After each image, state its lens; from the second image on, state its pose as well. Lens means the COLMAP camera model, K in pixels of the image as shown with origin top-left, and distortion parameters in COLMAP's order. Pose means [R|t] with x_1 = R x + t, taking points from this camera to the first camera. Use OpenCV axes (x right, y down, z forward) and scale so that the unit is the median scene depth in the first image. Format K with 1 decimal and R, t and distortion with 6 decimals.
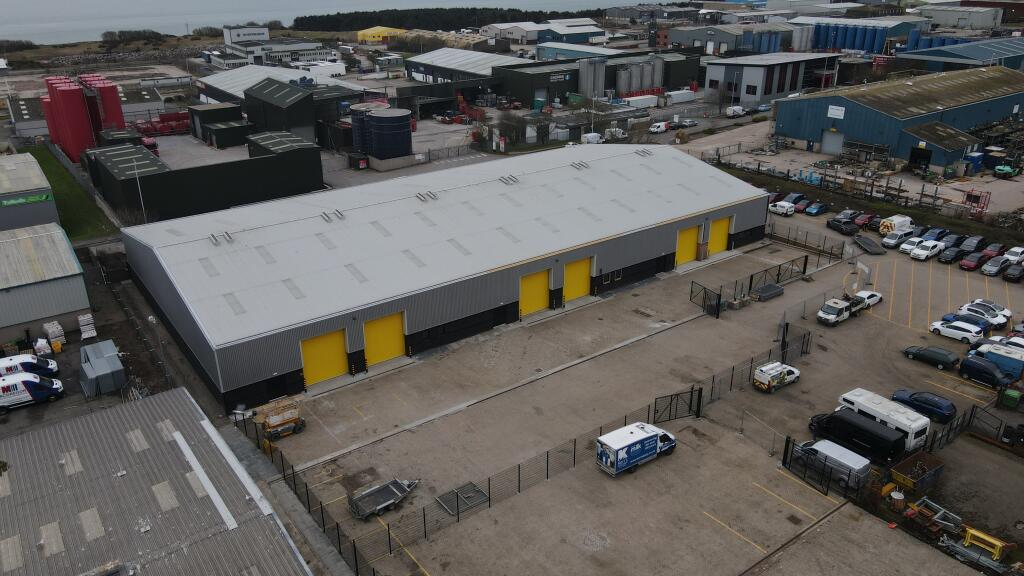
lens RADIAL K [[747.4, 0, 510.5], [0, 747.4, 286.9], [0, 0, 1]] dist [0.029008, -0.007603]
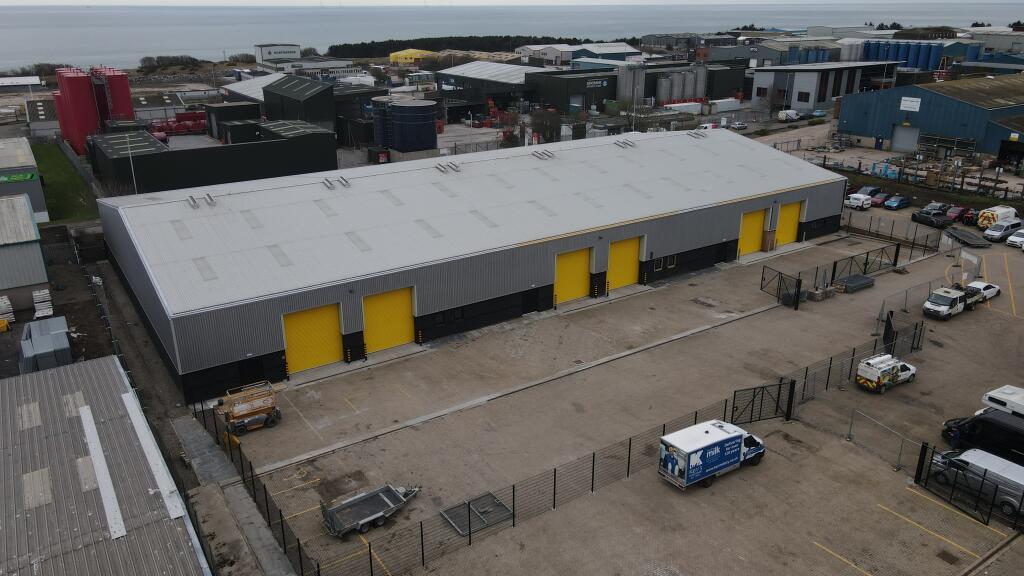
lens RADIAL K [[747.4, 0, 511.0], [0, 747.4, 287.2], [0, 0, 1]] dist [0.029008, -0.007603]
pose [[0.999118, 0.017696, -0.038089, -0.004196], [-0.019524, 0.998649, -0.048163, 0.060036], [0.037185, 0.048864, 0.998113, 0.161695]]
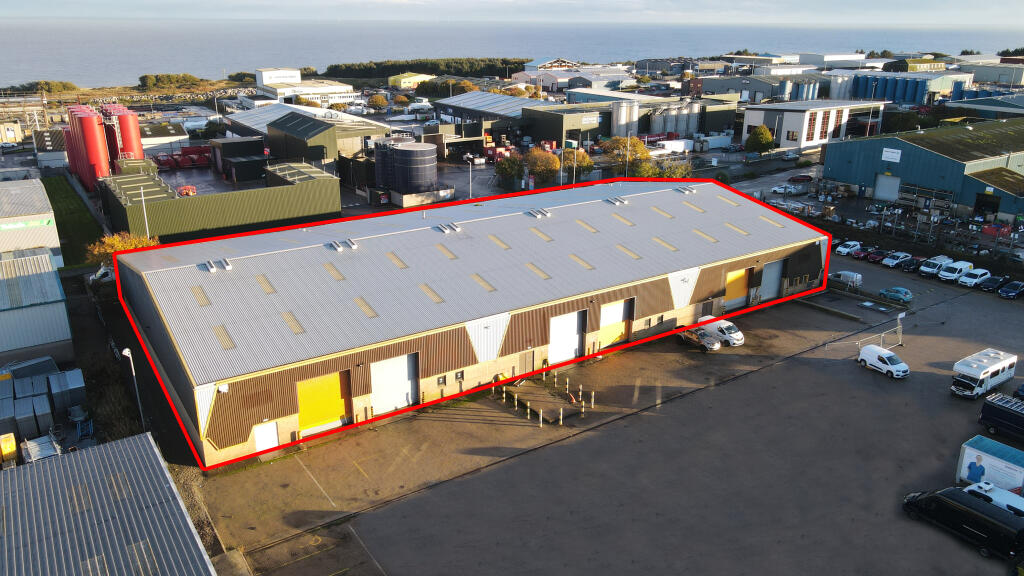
lens RADIAL K [[747.4, 0, 510.5], [0, 747.4, 290.0], [0, 0, 1]] dist [0.029008, -0.007603]
pose [[0.999154, 0.026399, -0.031523, -0.007276], [-0.028335, 0.997633, -0.062647, 0.010136], [0.029795, 0.063487, 0.997538, 0.107748]]
